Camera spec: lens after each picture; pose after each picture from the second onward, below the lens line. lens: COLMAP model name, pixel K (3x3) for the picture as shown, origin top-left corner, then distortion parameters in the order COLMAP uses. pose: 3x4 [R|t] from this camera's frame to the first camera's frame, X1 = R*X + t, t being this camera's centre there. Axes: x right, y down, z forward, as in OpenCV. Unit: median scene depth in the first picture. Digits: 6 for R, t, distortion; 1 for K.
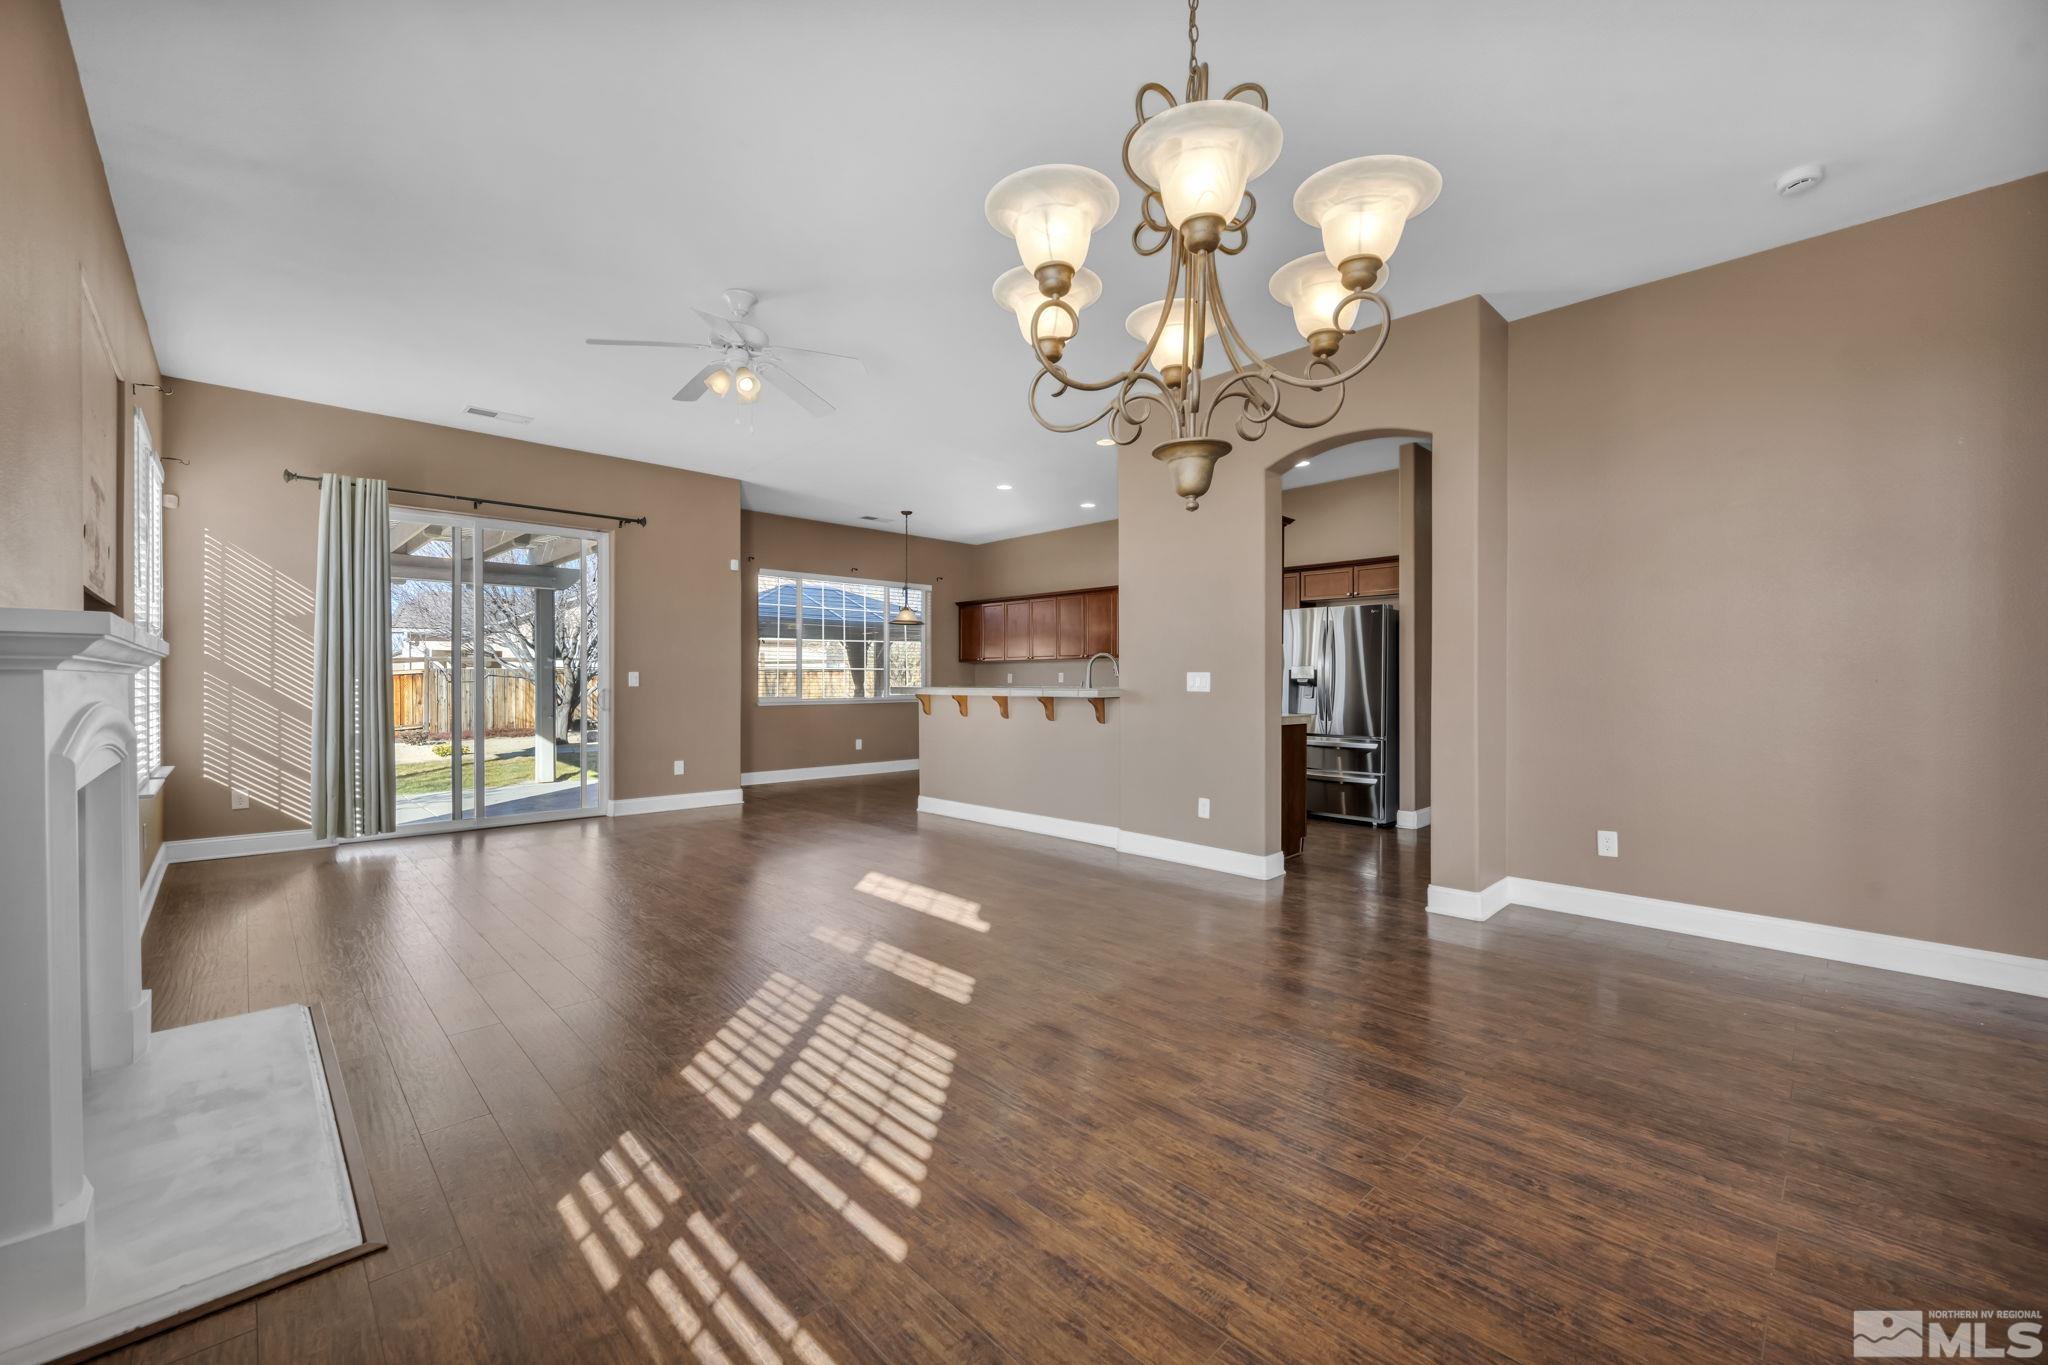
lens RADIAL K [[836.6, 0, 1024.0], [0, 836.6, 682.5], [0, 0, 1]] dist [0.024642, -0.000026]
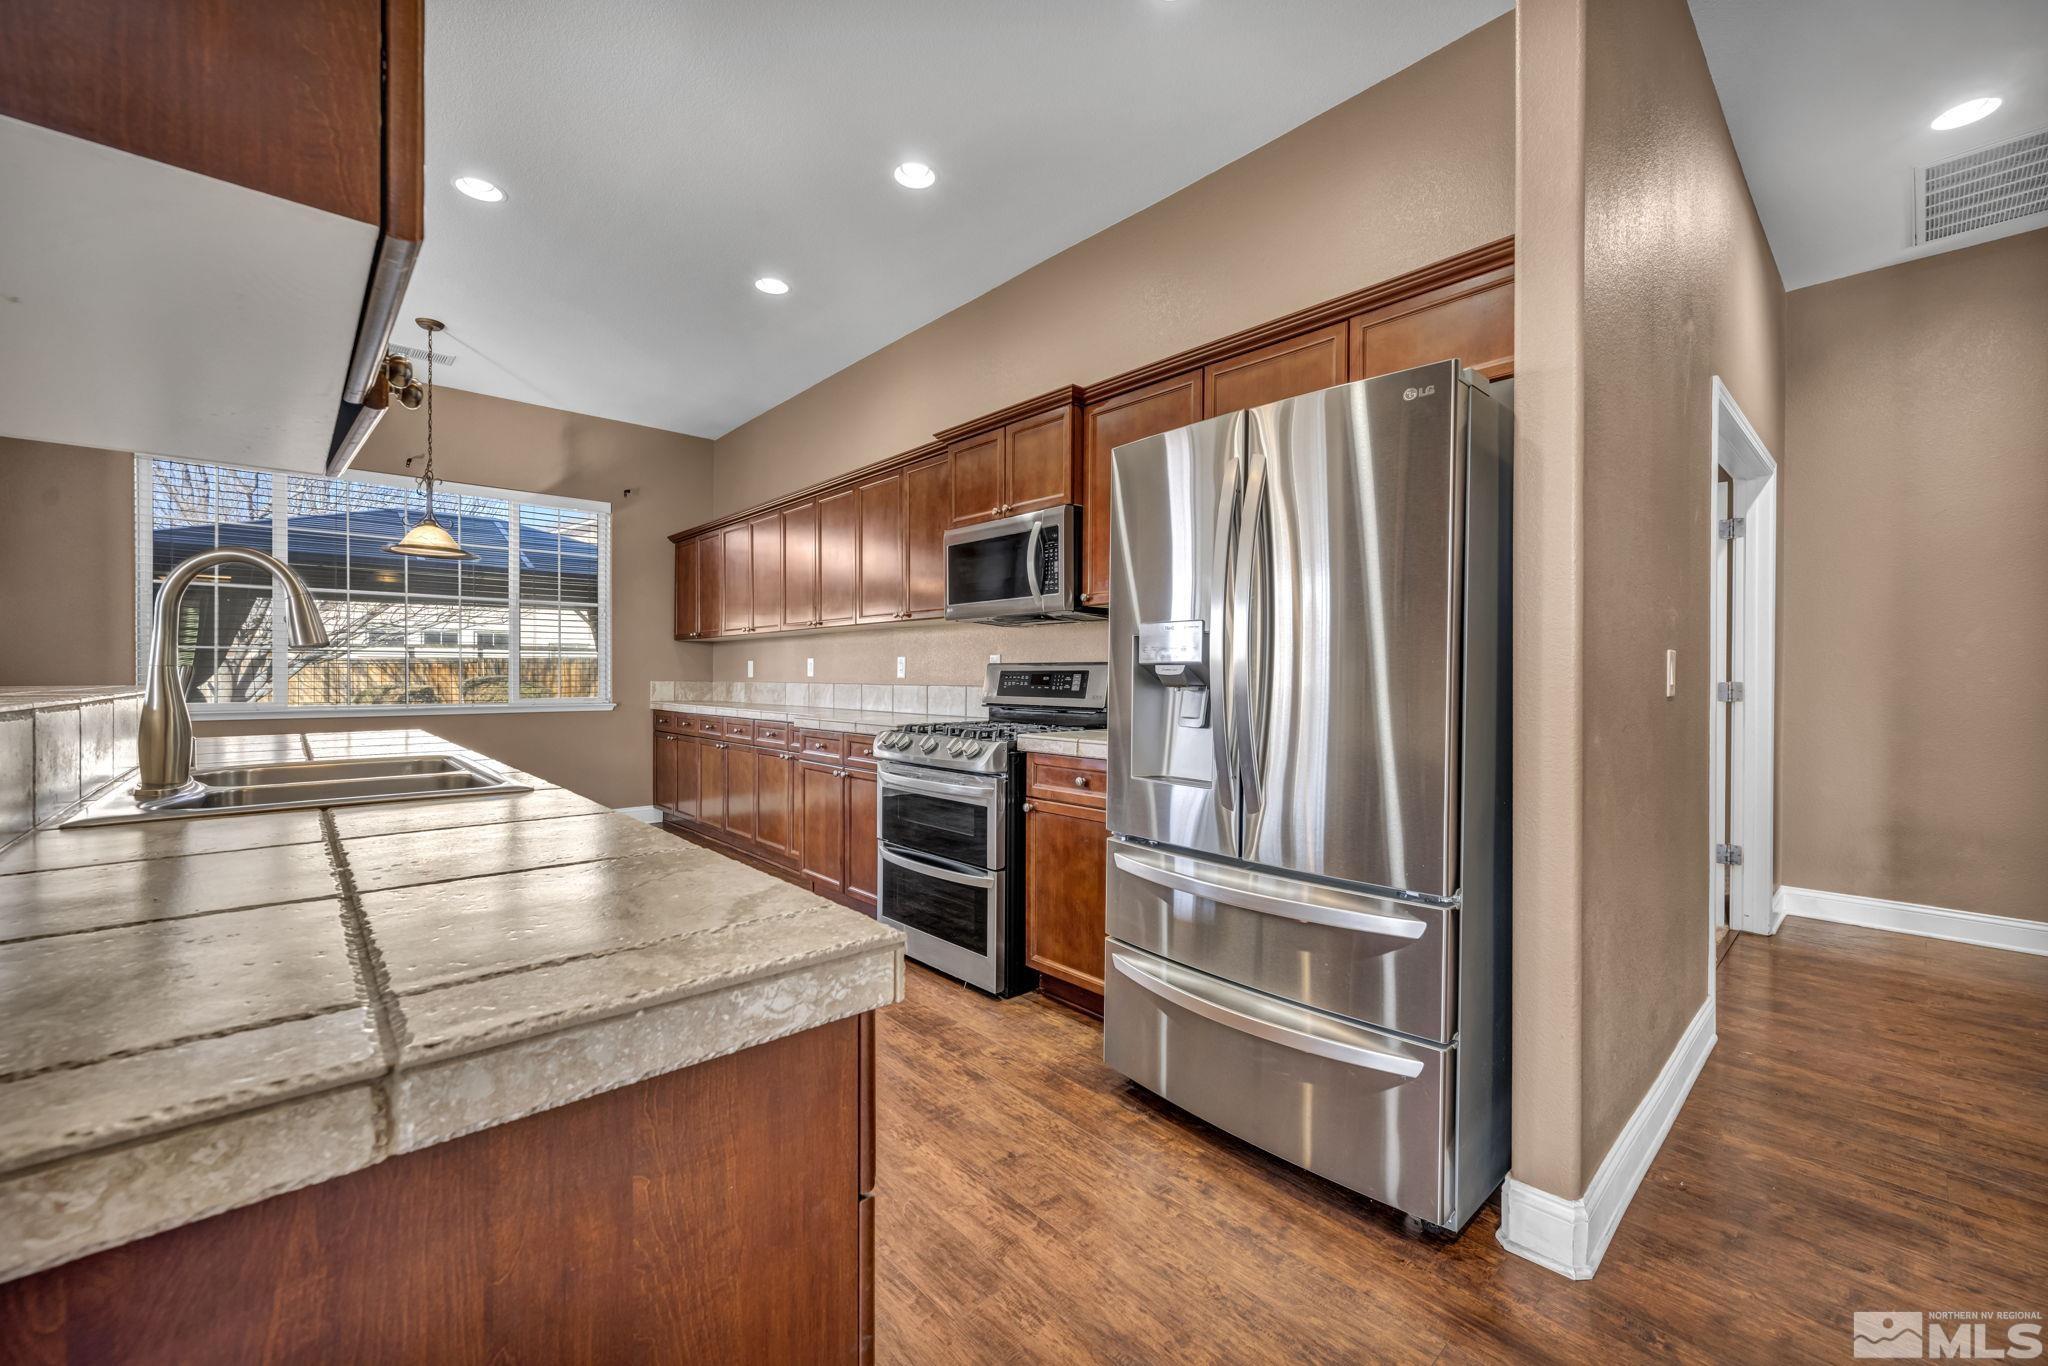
lens RADIAL K [[821.4, 0, 1024.0], [0, 821.4, 683.0], [0, 0, 1]] dist [-0.001238, -0.000196]
pose [[0.999347, 0.002344, -0.036060, 0.307654], [-0.002072, 0.999969, 0.007559, 0.000641], [0.036077, -0.007479, 0.999321, 0.745869]]
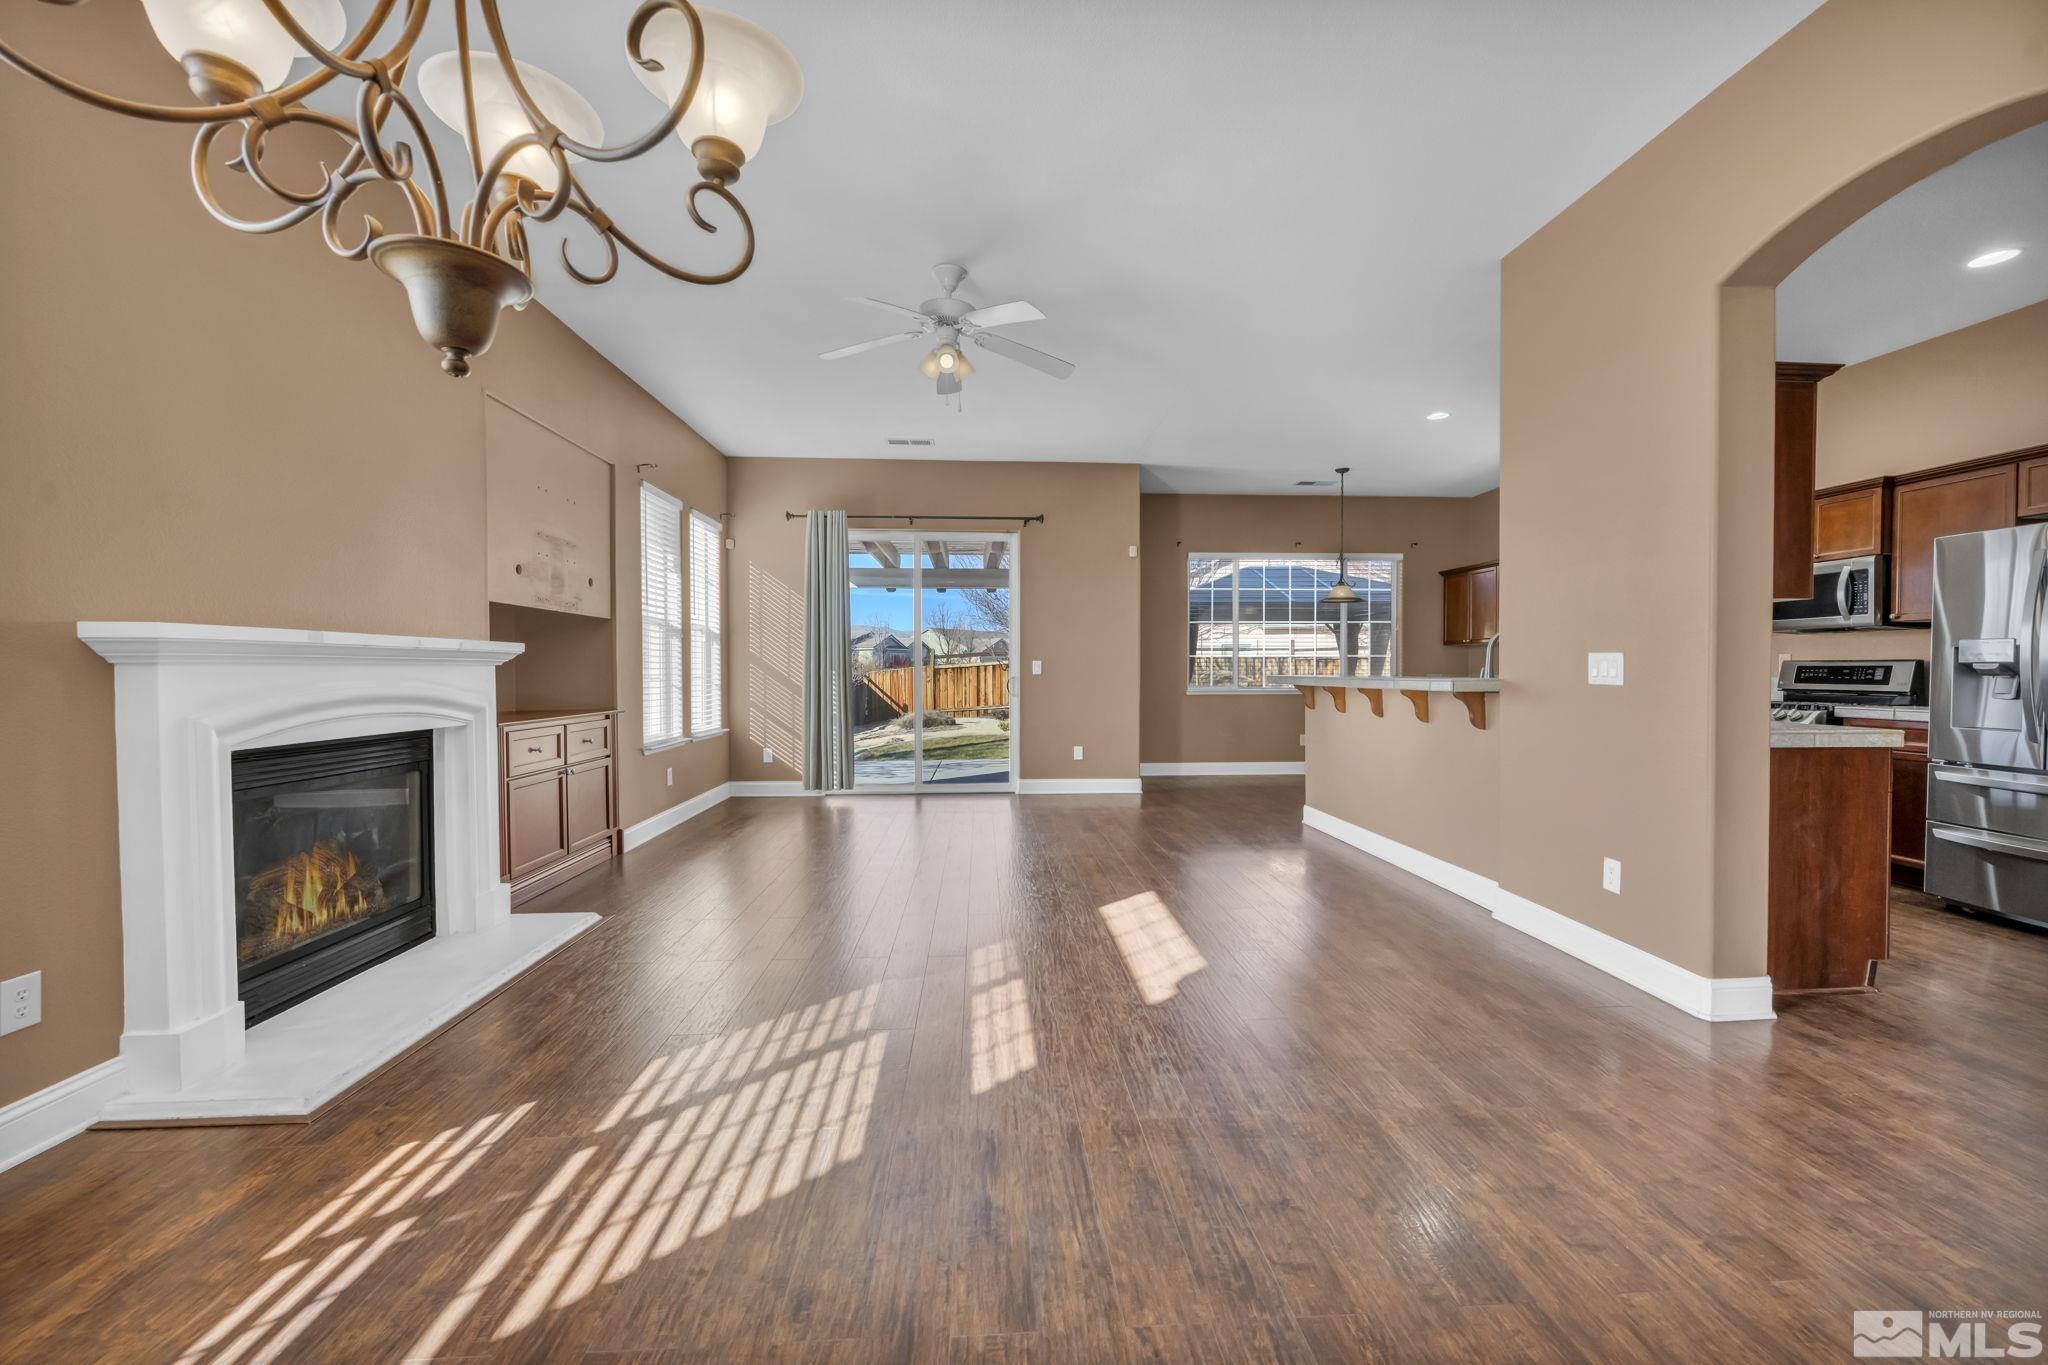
lens RADIAL K [[821.4, 0, 1024.0], [0, 821.4, 682.5], [0, 0, 1]] dist [-0.001238, -0.000196]
pose [[0.765441, 0.007895, -0.643458, 0.209502], [0.001504, 0.999900, 0.014058, 0.000413], [0.643505, -0.011728, 0.765352, 0.211165]]
